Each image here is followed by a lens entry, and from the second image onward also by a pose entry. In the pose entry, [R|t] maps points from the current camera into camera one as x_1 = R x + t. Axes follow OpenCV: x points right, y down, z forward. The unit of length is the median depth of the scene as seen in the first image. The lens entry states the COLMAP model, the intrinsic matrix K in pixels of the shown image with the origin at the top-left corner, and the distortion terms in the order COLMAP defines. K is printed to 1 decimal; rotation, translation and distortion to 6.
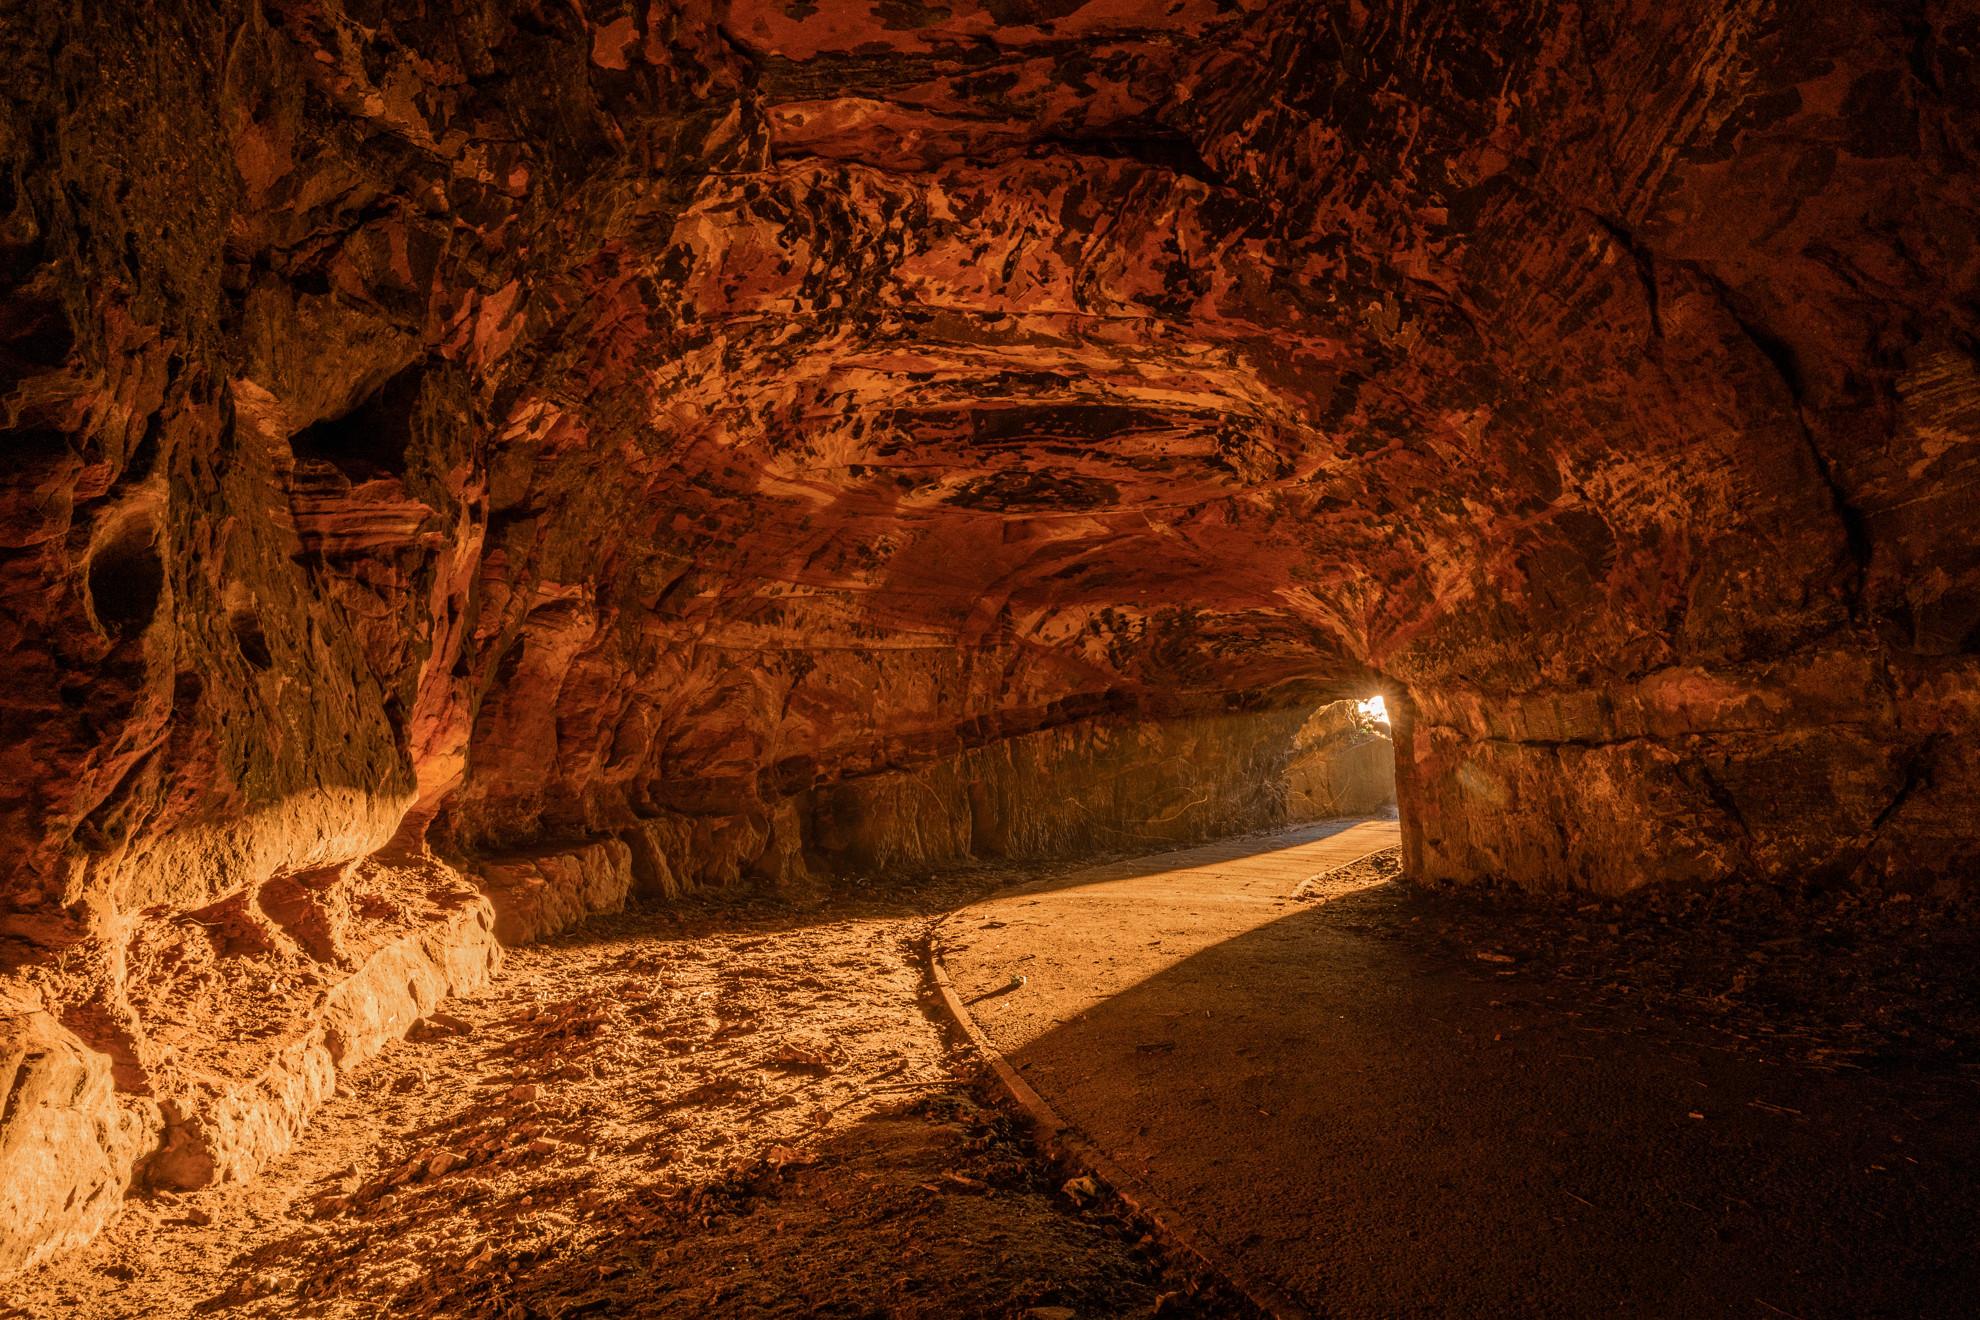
lens RADIAL K [[1131.7, 0, 1013.3], [0, 1131.7, 609.0], [0, 0, 1]] dist [-0.000152, 0.000112]
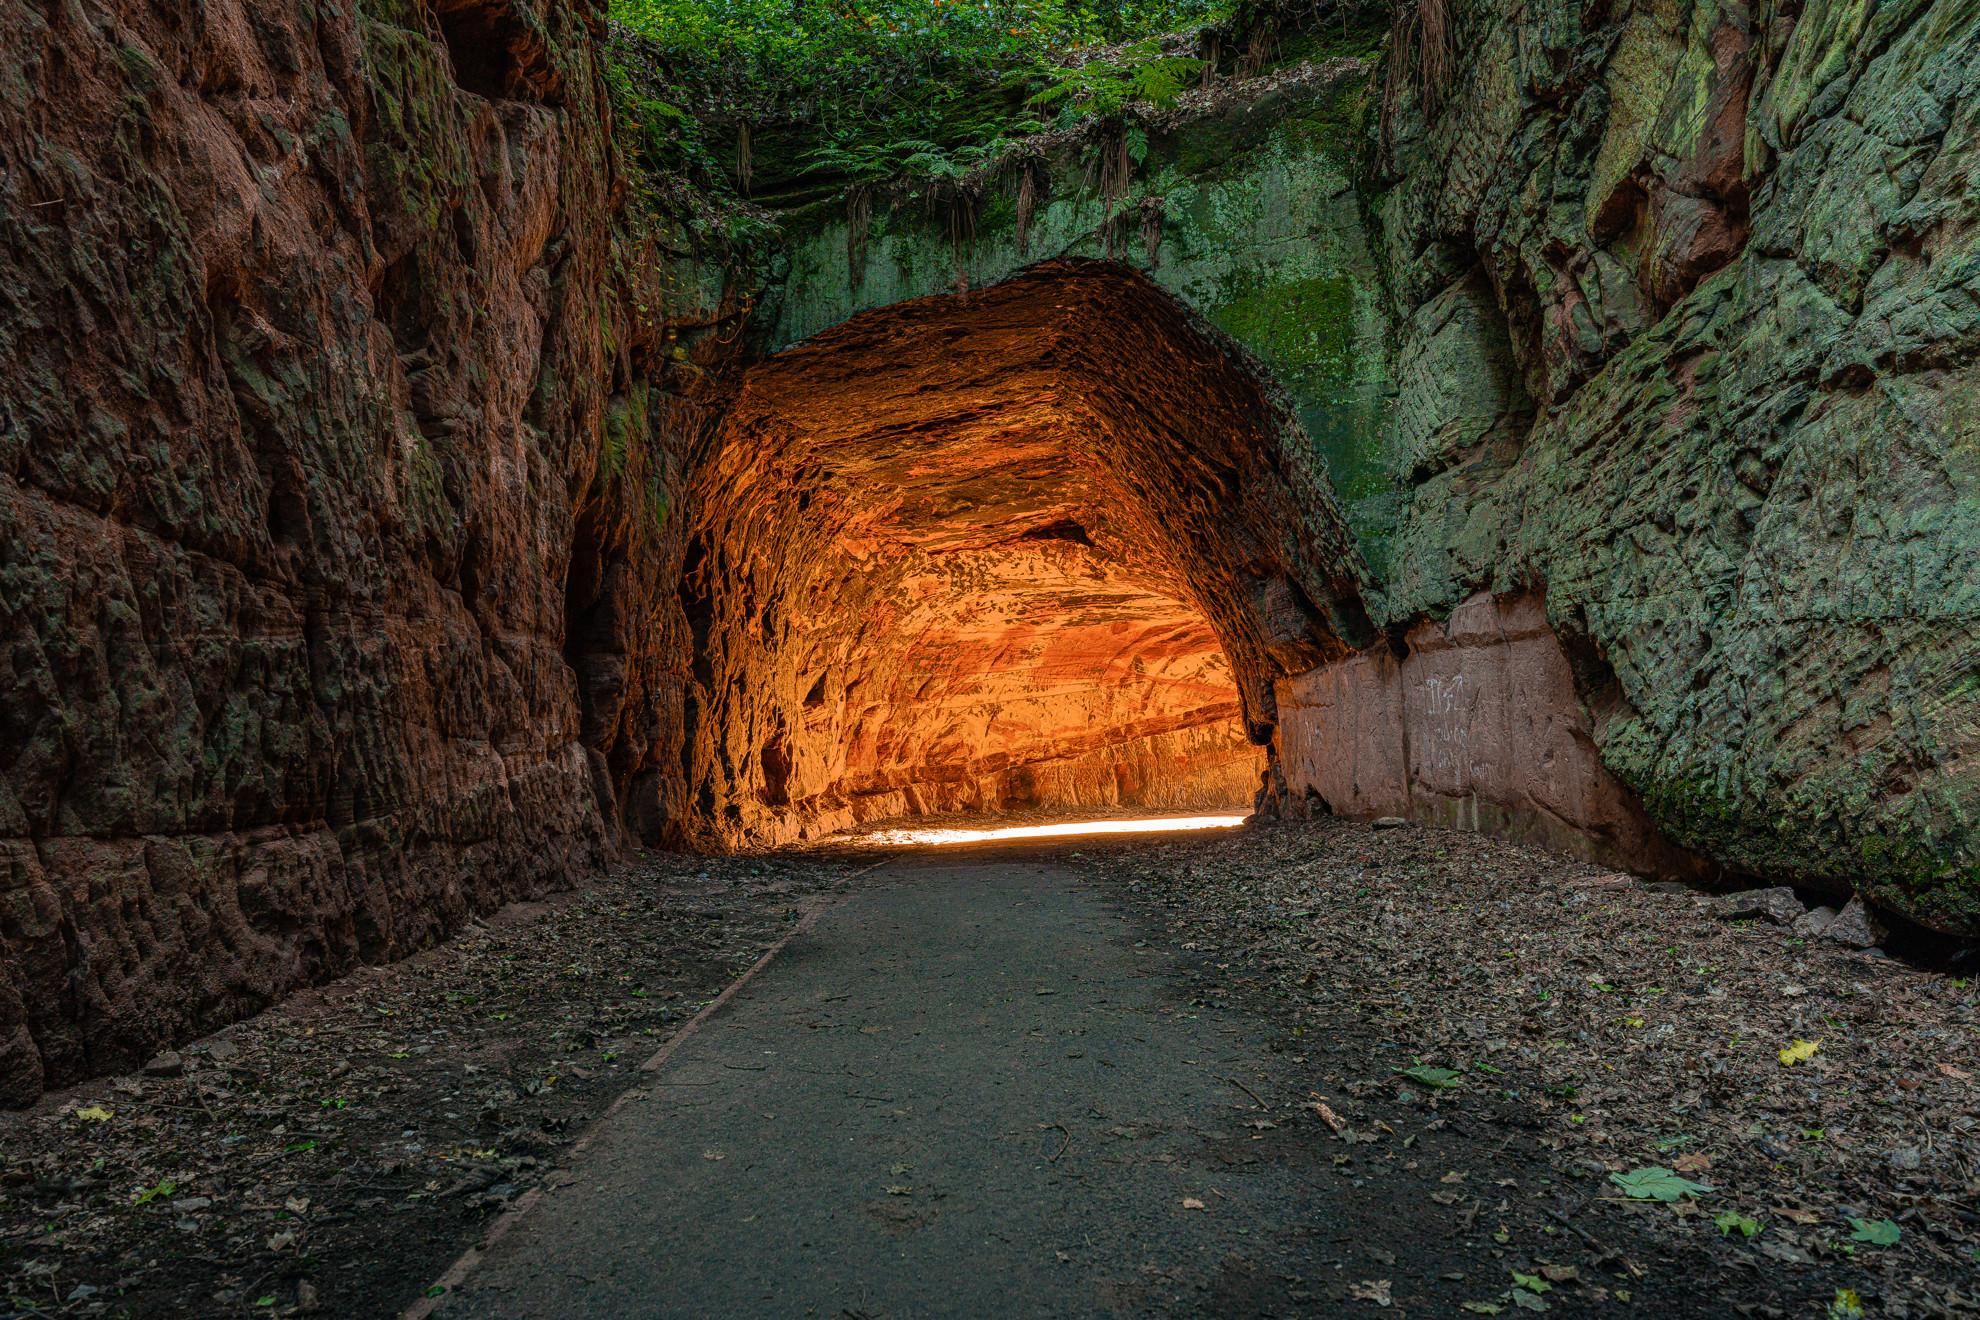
lens RADIAL K [[1131.7, 0, 989.5], [0, 1131.7, 662.6], [0, 0, 1]] dist [-0.000152, 0.000112]
pose [[0.941070, -0.023537, -0.337393, 0.579251], [0.050789, 0.996098, 0.072172, -0.214926], [0.334378, -0.085054, 0.938593, -1.080844]]
